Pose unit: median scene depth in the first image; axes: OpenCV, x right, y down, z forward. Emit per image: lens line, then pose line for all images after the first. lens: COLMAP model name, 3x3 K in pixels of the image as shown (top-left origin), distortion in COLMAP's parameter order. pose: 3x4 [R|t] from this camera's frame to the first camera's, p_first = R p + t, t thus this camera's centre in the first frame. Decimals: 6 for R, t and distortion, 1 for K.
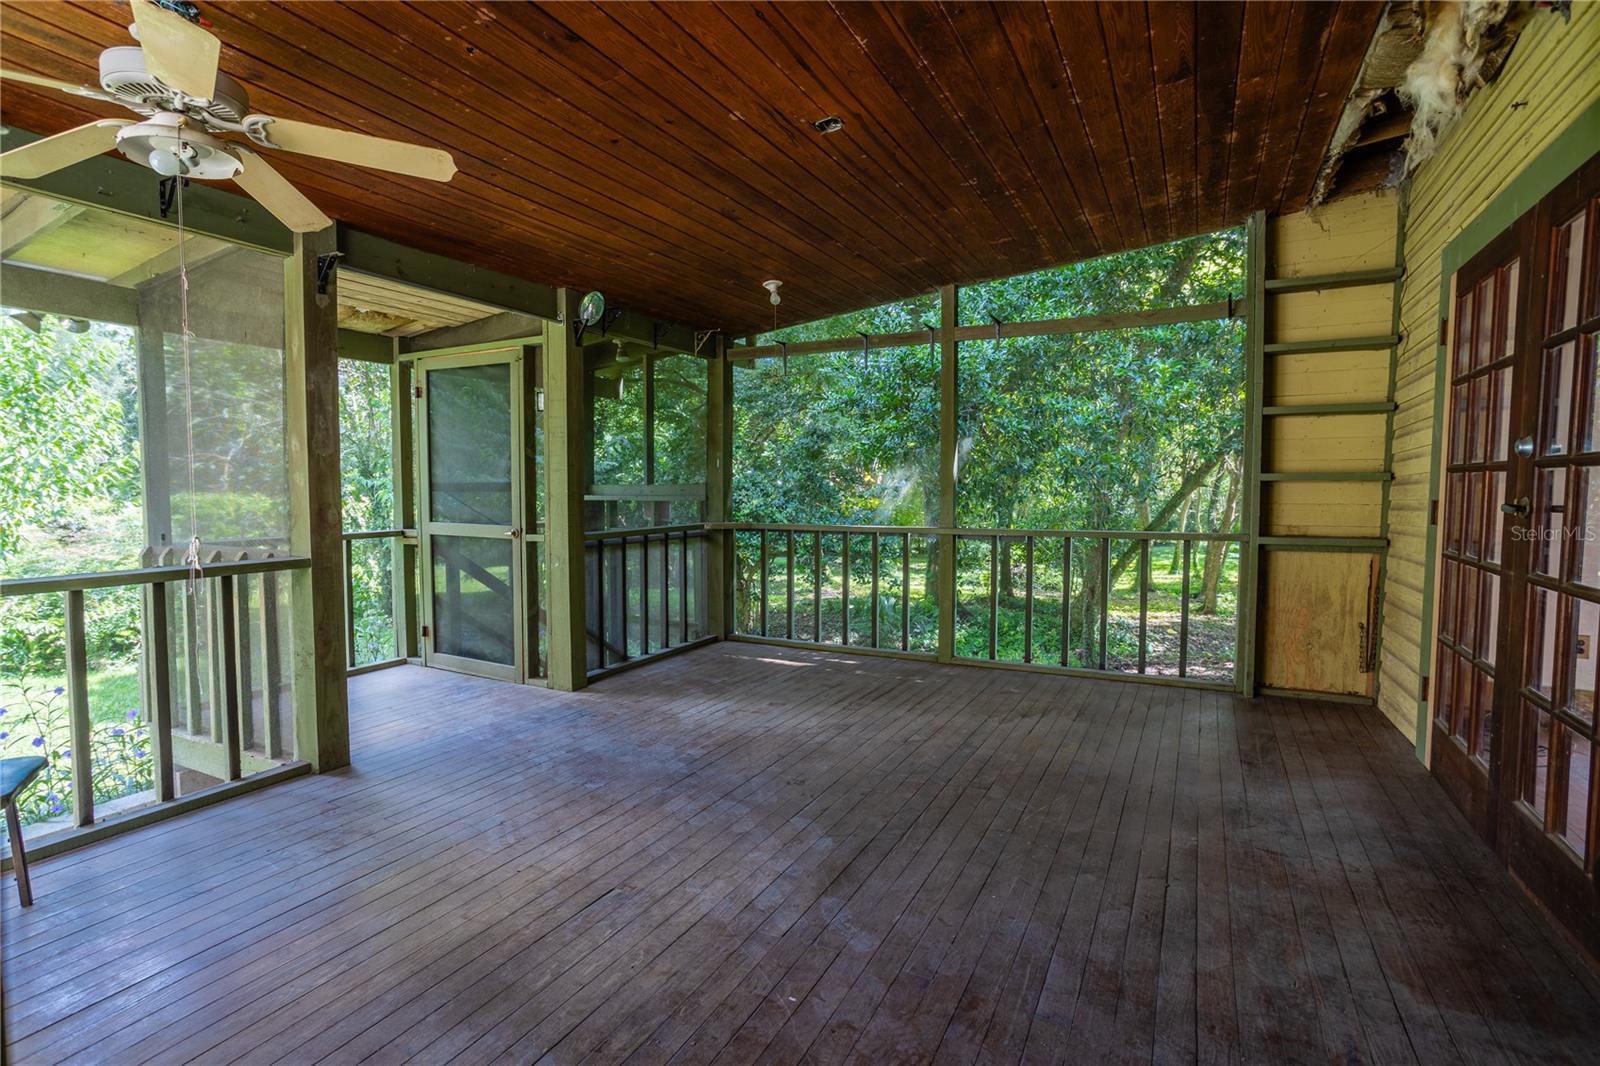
lens RADIAL K [[763.4, 0, 797.8], [0, 763.4, 535.3], [0, 0, 1]] dist [-0.025186, 0.000106]
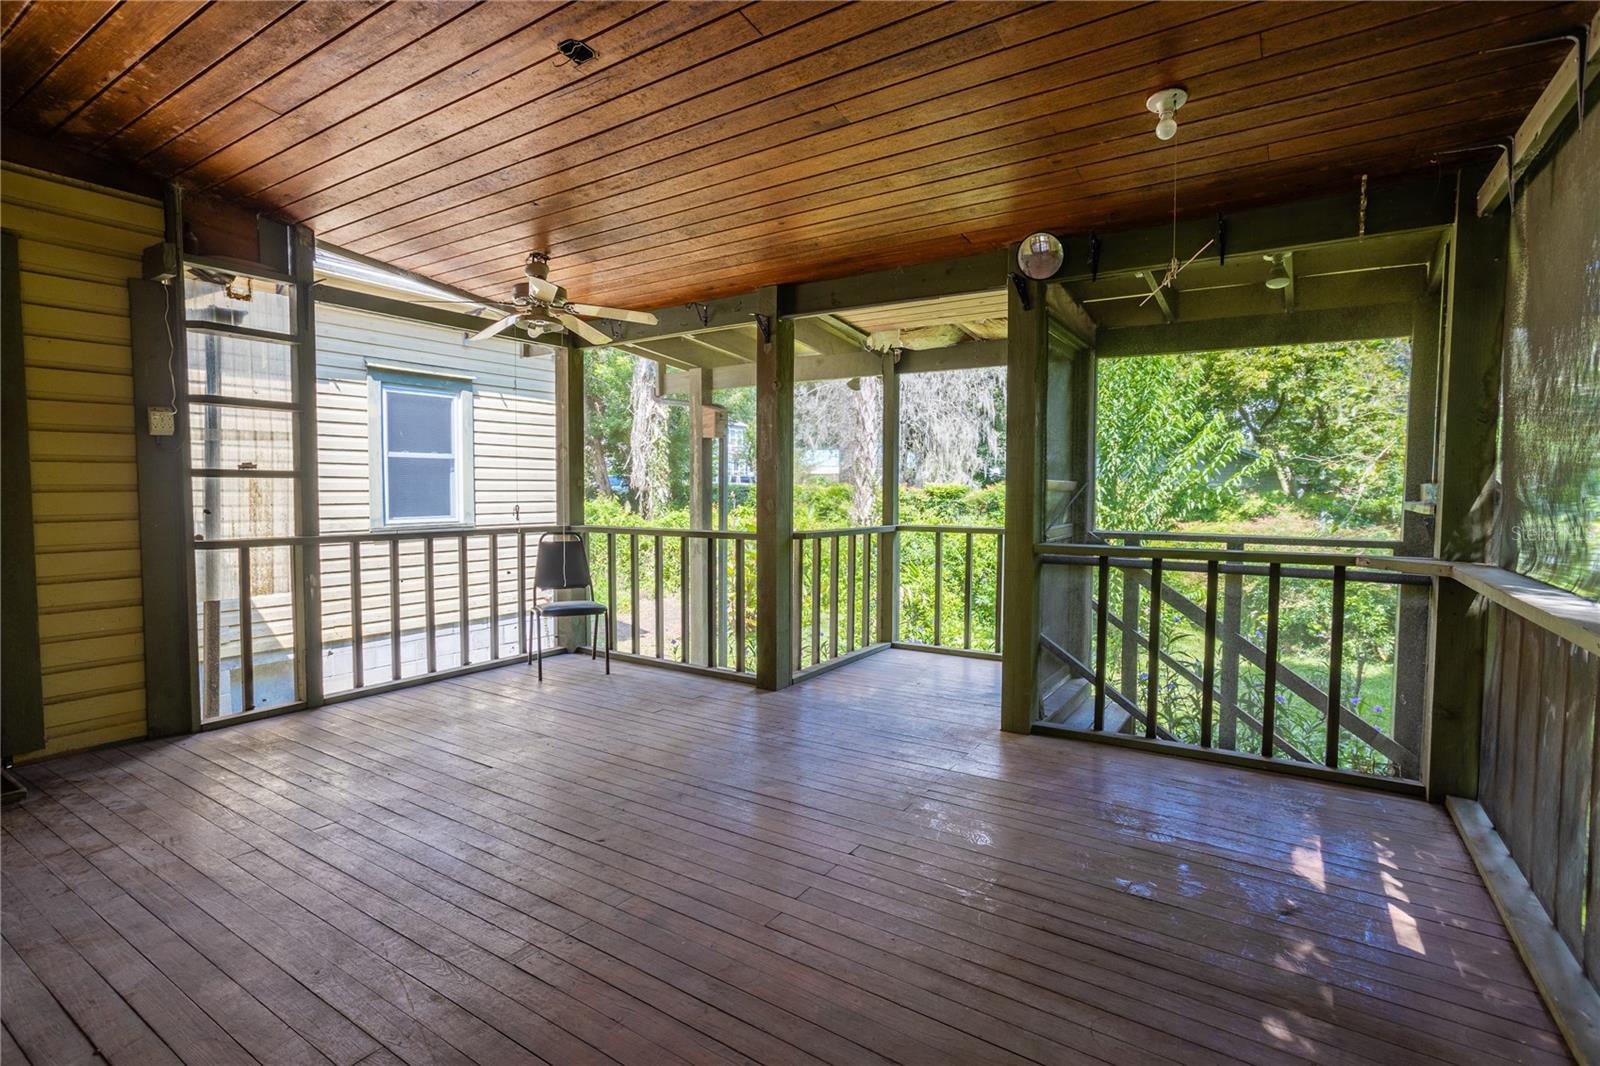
lens RADIAL K [[763.4, 0, 795.8], [0, 763.4, 526.9], [0, 0, 1]] dist [-0.025186, 0.000106]
pose [[-0.090786, 0.049789, -0.994625, 0.695454], [-0.066559, 0.996213, 0.055944, -0.066839], [0.993644, 0.071280, -0.087128, 1.040630]]
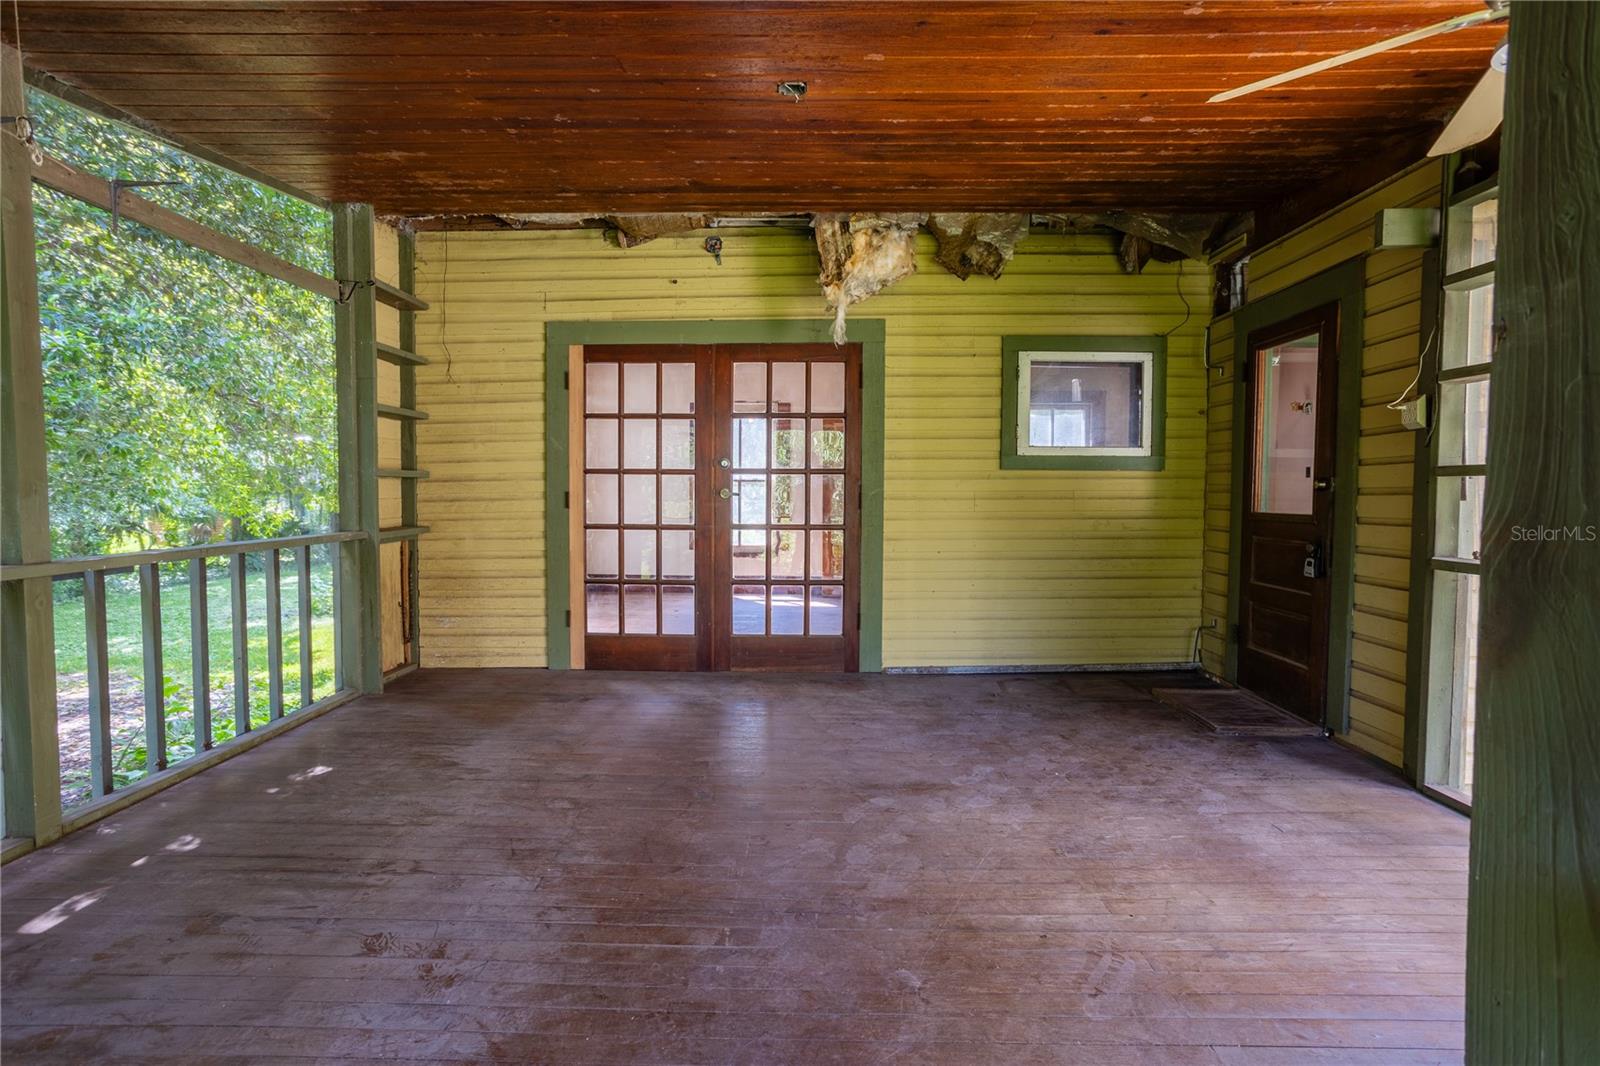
lens RADIAL K [[763.4, 0, 799.0], [0, 763.4, 528.6], [0, 0, 1]] dist [-0.025186, 0.000106]
pose [[-0.455516, -0.039596, 0.889347, -0.631545], [0.056040, 0.995754, 0.073037, -0.053531], [-0.888462, 0.083108, -0.451362, 1.130421]]
